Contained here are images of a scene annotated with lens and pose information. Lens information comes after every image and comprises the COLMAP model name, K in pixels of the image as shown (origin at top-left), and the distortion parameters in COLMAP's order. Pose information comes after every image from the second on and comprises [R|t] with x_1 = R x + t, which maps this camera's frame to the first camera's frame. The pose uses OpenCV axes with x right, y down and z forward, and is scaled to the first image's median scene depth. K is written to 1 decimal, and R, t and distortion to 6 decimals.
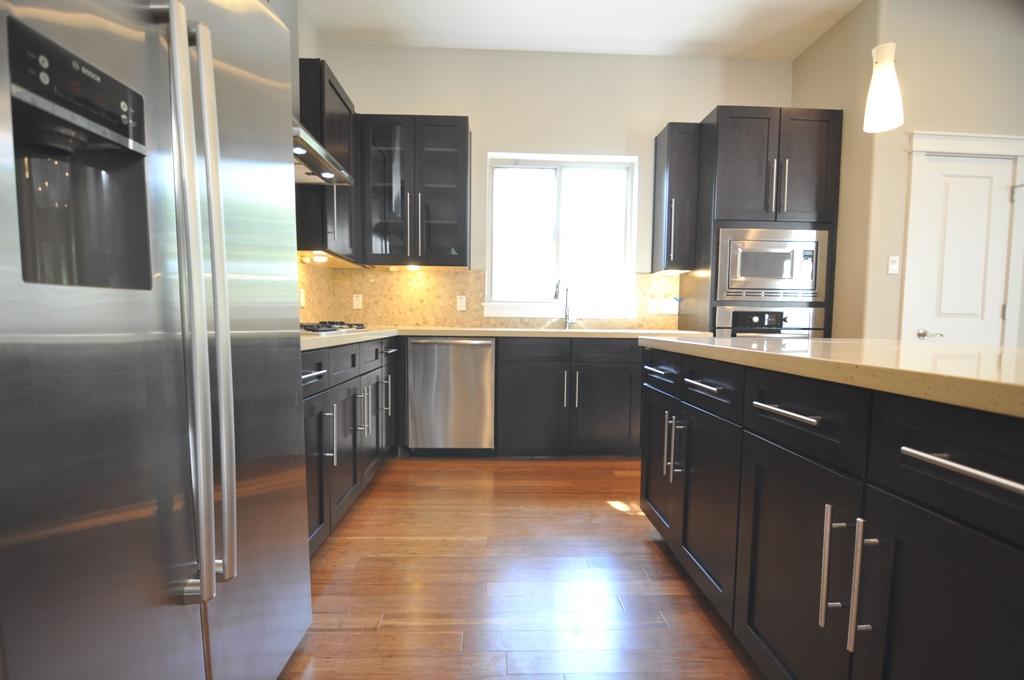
lens RADIAL K [[490.0, 0, 514.2], [0, 490.0, 352.4], [0, 0, 1]] dist [-0.000527, -0.020387]
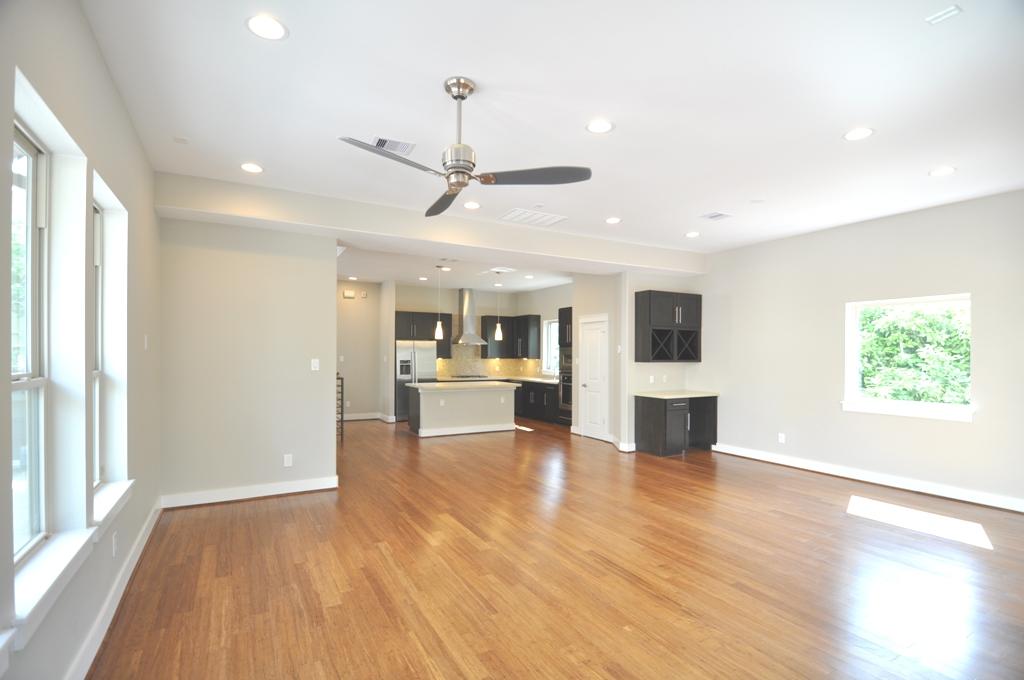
lens RADIAL K [[490.0, 0, 514.2], [0, 490.0, 352.4], [0, 0, 1]] dist [-0.000527, -0.020387]
pose [[0.467179, -0.014078, -0.884051, 2.957854], [-0.055949, 0.997399, -0.045450, -0.070888], [0.882391, 0.070695, 0.465176, -0.655658]]
